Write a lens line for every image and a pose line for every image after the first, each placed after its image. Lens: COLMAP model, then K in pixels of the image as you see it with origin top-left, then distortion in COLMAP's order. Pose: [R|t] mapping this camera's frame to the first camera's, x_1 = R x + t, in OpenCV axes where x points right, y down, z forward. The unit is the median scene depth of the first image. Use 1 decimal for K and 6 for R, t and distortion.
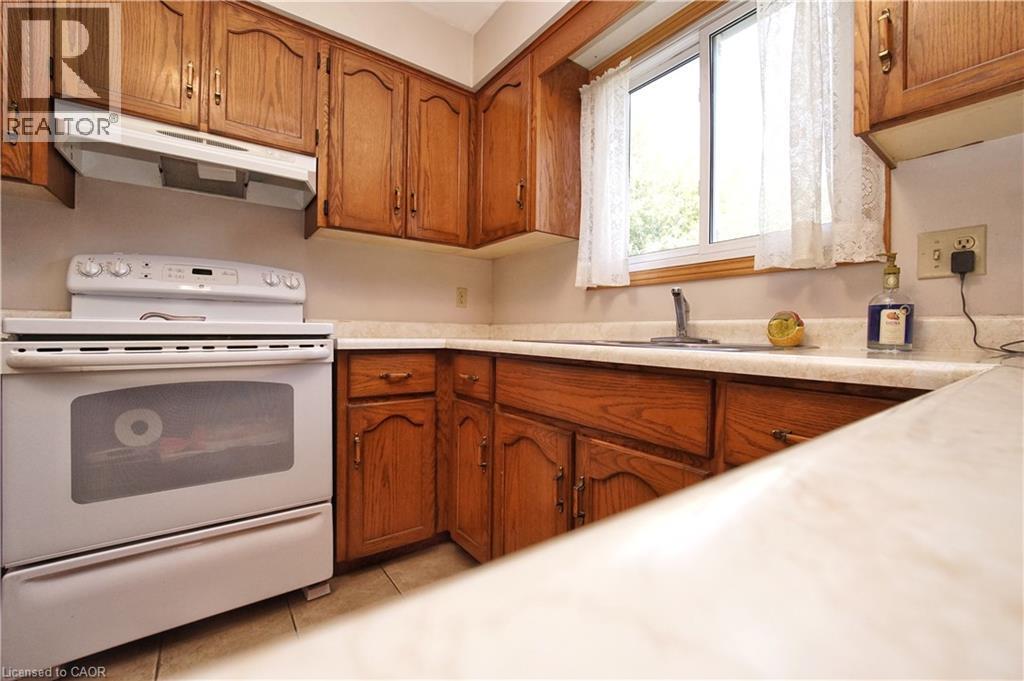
lens RADIAL K [[412.7, 0, 512.2], [0, 412.7, 332.5], [0, 0, 1]] dist [-0.016838, 0.000607]
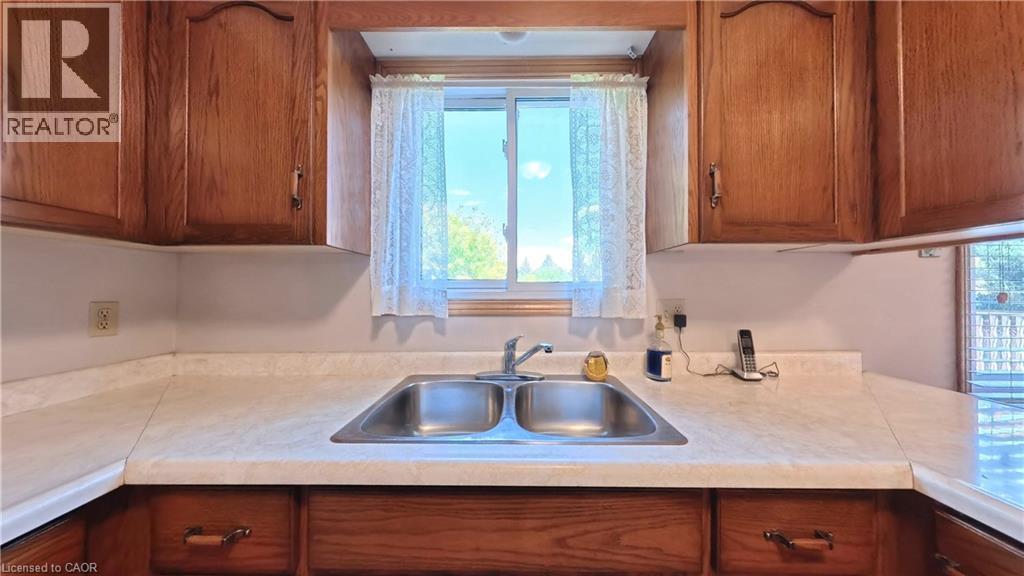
lens RADIAL K [[298.2, 0, 510.7], [0, 298.2, 286.6], [0, 0, 1]] dist [0.006123, -0.000047]
pose [[0.601662, -0.003846, 0.798741, -0.197208], [0.010829, 0.999936, -0.003343, -0.206979], [-0.798677, 0.010661, 0.601665, 0.529746]]
